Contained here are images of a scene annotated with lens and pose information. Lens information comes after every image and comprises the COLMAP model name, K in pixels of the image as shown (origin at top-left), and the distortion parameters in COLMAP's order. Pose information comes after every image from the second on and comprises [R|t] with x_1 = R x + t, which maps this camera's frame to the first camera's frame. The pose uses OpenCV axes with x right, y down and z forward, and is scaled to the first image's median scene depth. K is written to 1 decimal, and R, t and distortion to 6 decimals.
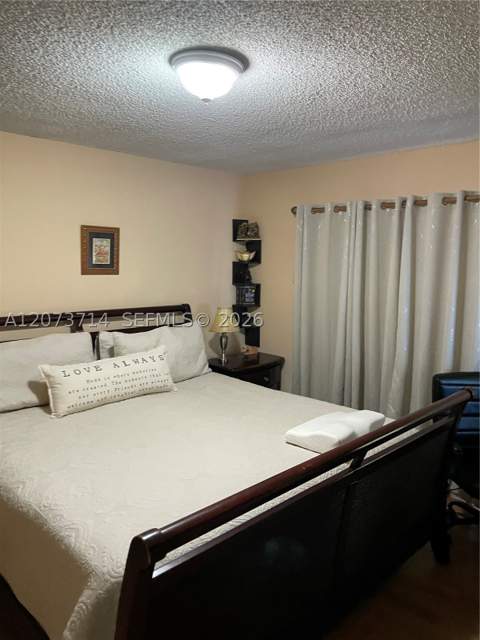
lens RADIAL K [[487.4, 0, 243.9], [0, 487.4, 314.7], [0, 0, 1]] dist [0.065599, -0.083953]
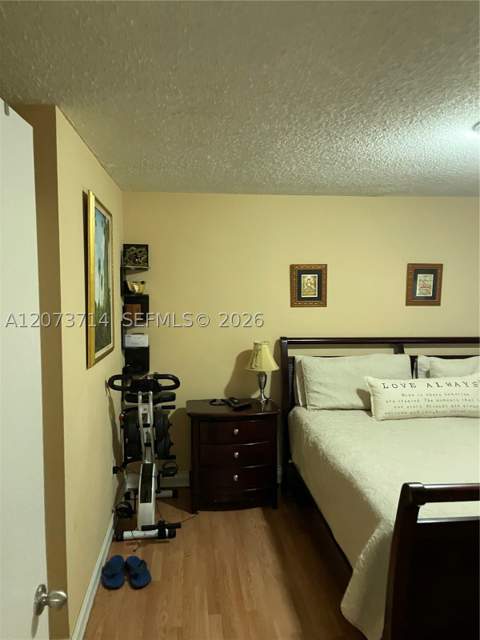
lens RADIAL K [[487.4, 0, 243.9], [0, 487.4, 314.7], [0, 0, 1]] dist [0.065599, -0.083953]
pose [[0.780158, 0.025185, -0.625076, 0.111772], [-0.069757, 0.996460, -0.046916, 0.024915], [0.621681, 0.080205, 0.779153, -0.165652]]
